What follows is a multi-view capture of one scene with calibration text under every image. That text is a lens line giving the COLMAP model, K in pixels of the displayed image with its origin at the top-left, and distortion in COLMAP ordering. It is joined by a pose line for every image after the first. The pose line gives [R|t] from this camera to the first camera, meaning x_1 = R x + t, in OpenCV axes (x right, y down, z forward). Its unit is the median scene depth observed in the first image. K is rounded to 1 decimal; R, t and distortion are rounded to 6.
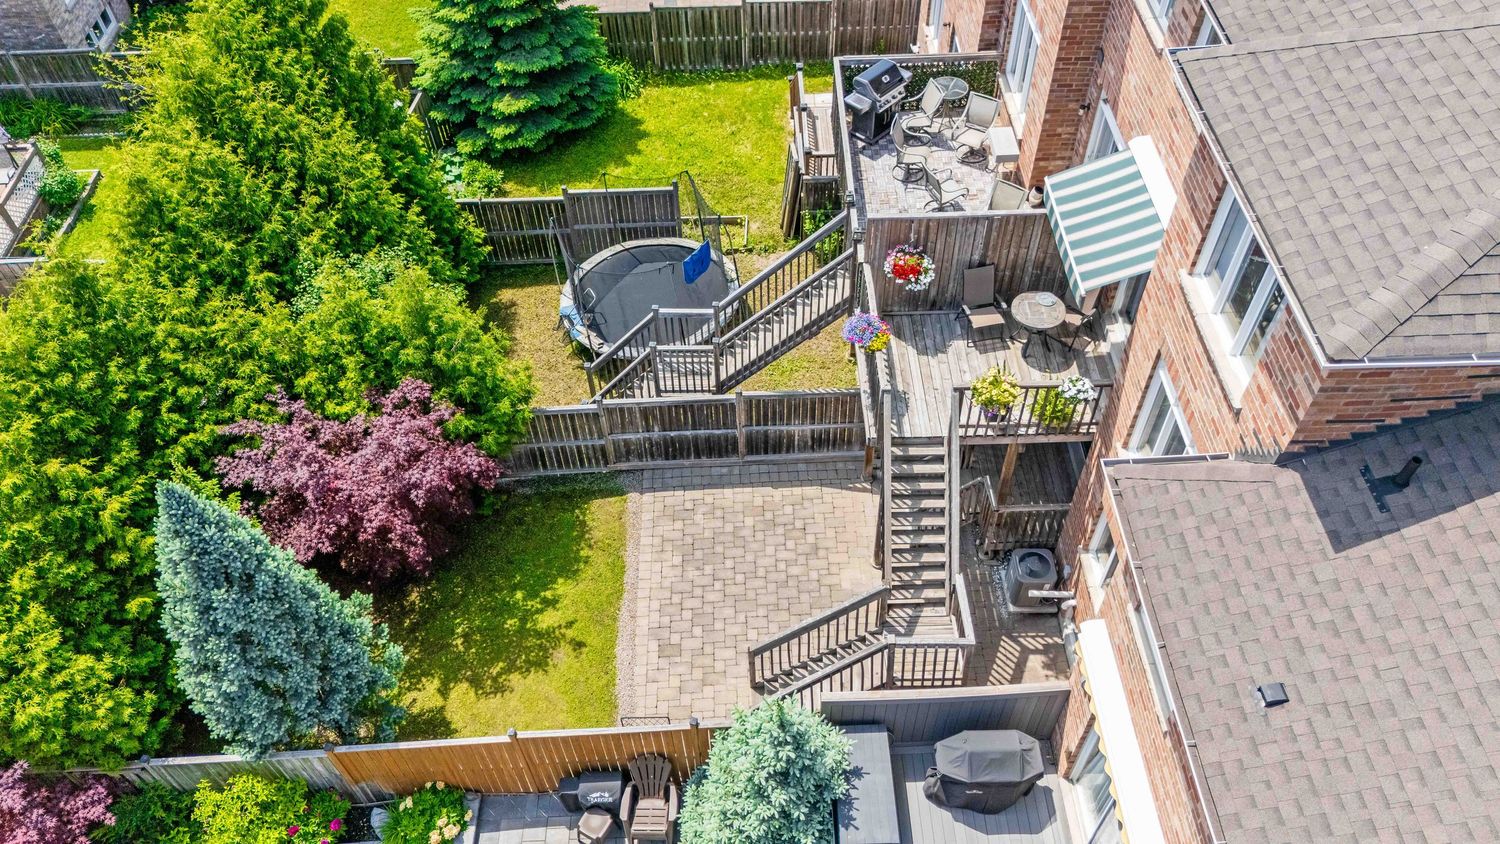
lens RADIAL K [[1074.8, 0, 753.8], [0, 1074.8, 423.4], [0, 0, 1]] dist [0.079502, -0.054689]
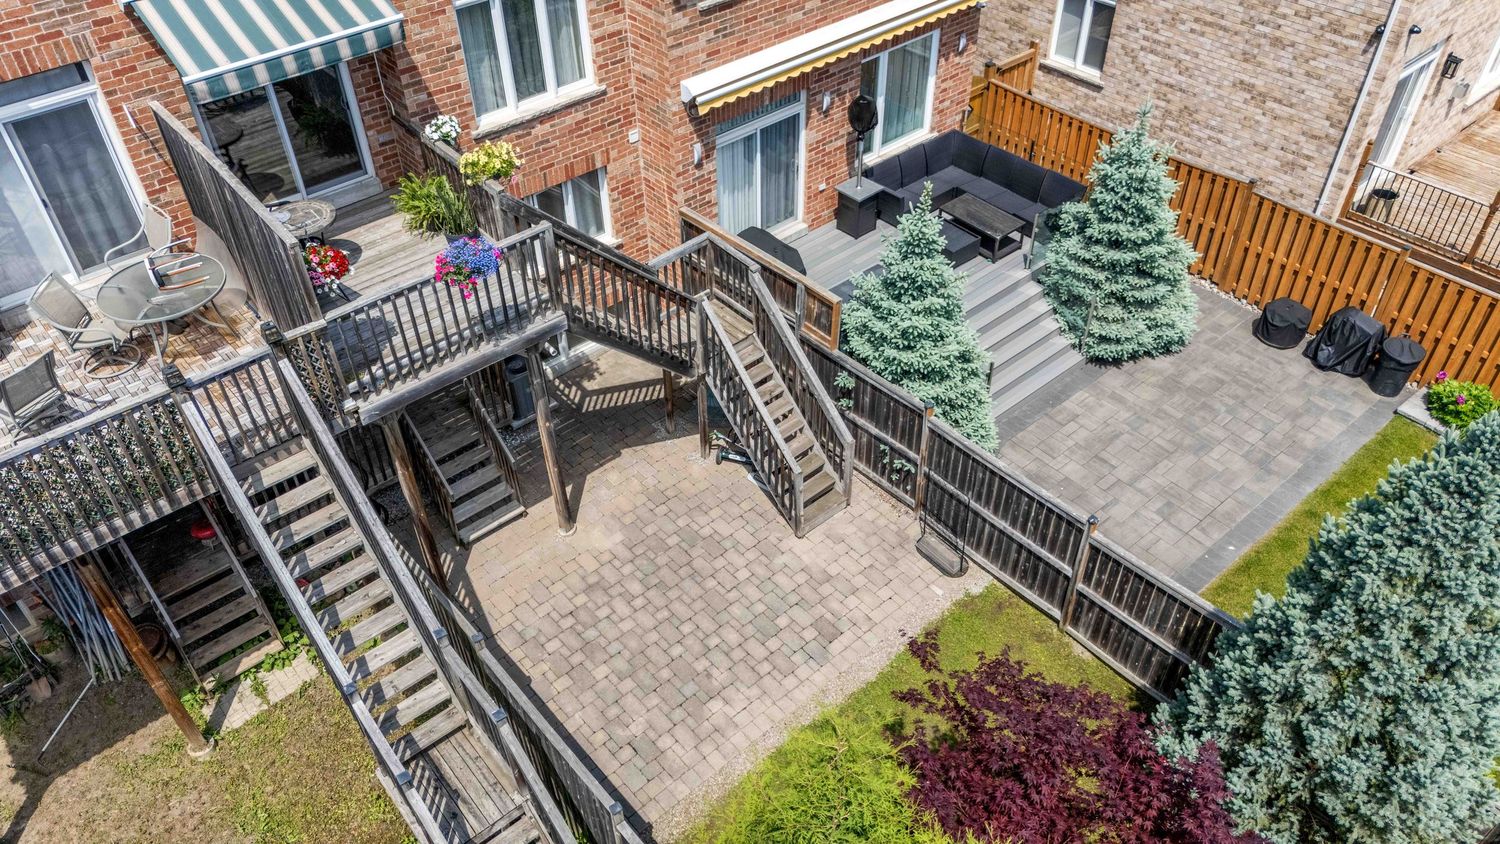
lens RADIAL K [[1099.9, 0, 755.2], [0, 1099.9, 424.6], [0, 0, 1]] dist [0.062332, -0.054875]
pose [[-0.637588, -0.491752, 0.593010, -0.418319], [0.606161, 0.154836, 0.780125, -0.433996], [-0.475447, 0.856858, 0.199360, 0.705764]]
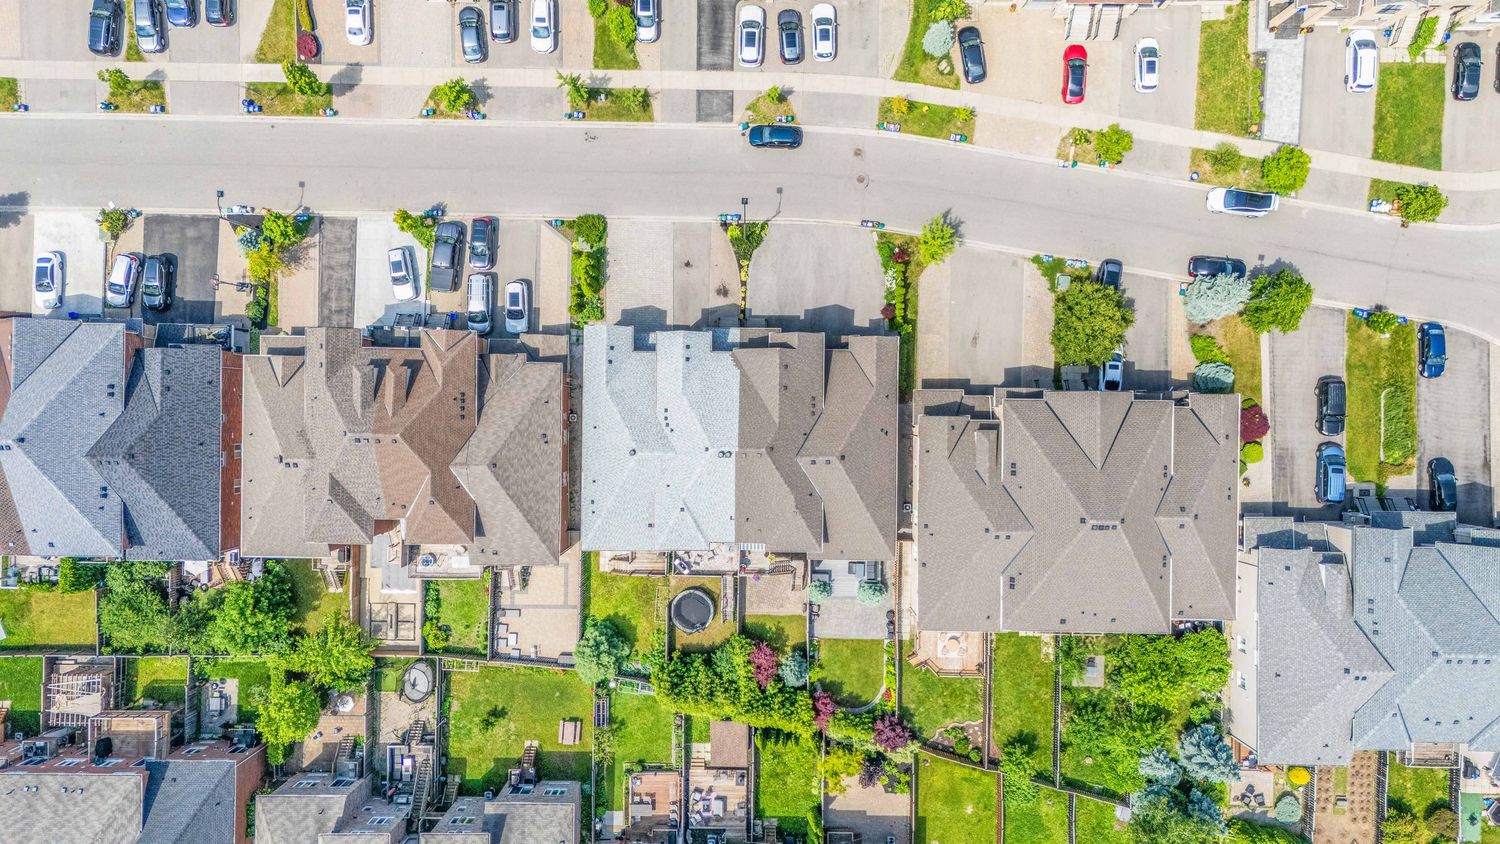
lens RADIAL K [[1066.2, 0, 750.0], [0, 1066.2, 417.7], [0, 0, 1]] dist [0.073502, -0.075298]
pose [[0.042352, -0.999013, 0.013356, 0.747832], [0.775182, 0.041291, 0.630387, -3.171569], [-0.630317, -0.016345, 0.776166, -2.897166]]
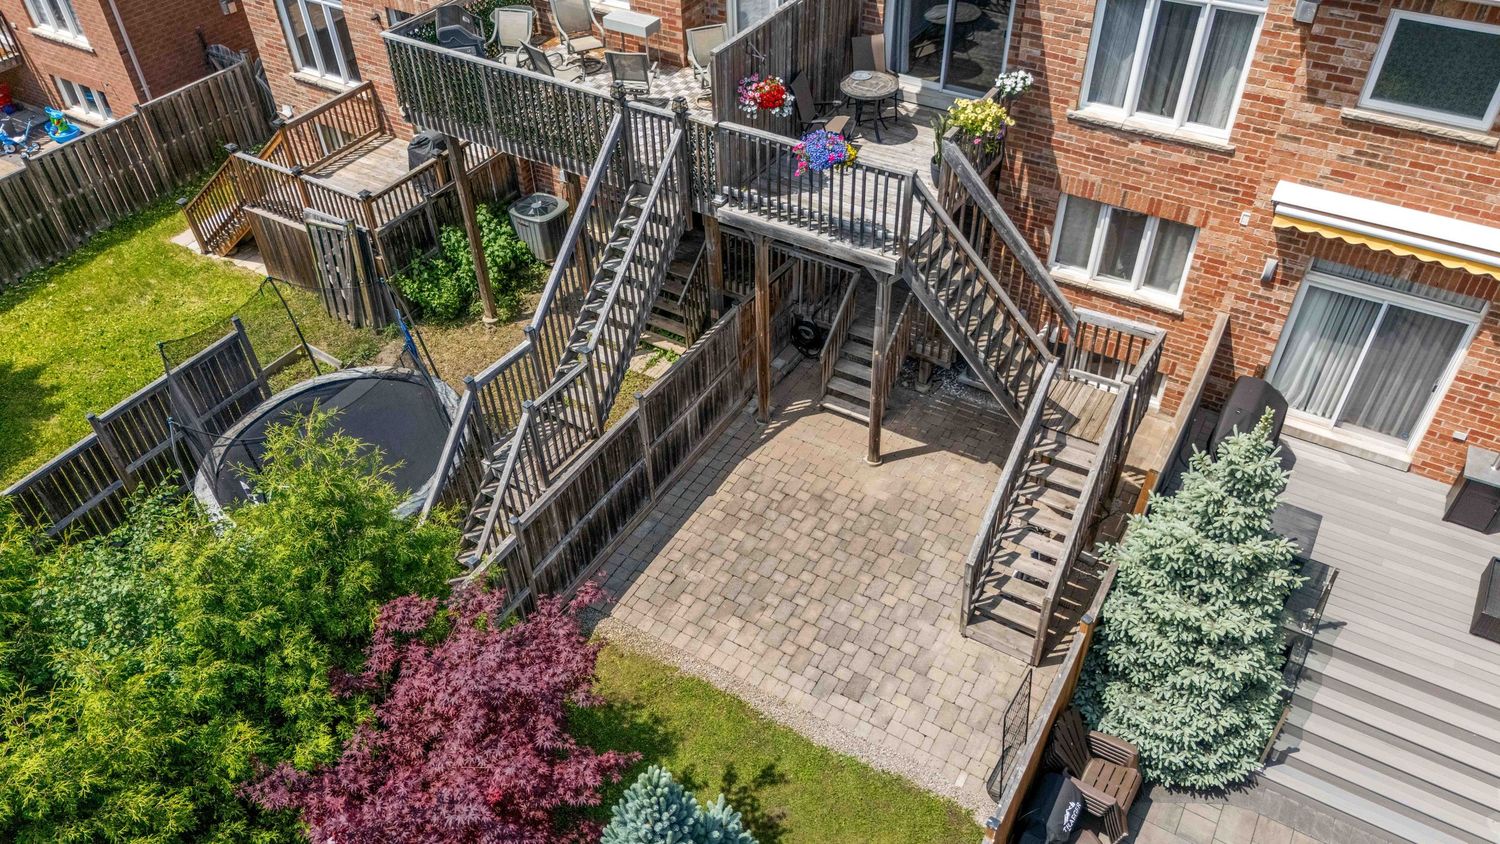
lens RADIAL K [[1099.9, 0, 755.2], [0, 1099.9, 424.6], [0, 0, 1]] dist [0.062332, -0.054875]
pose [[0.535681, -0.552536, 0.638553, -0.467671], [0.651713, 0.751379, 0.103444, -0.041240], [-0.536952, 0.360740, 0.762594, 0.385718]]
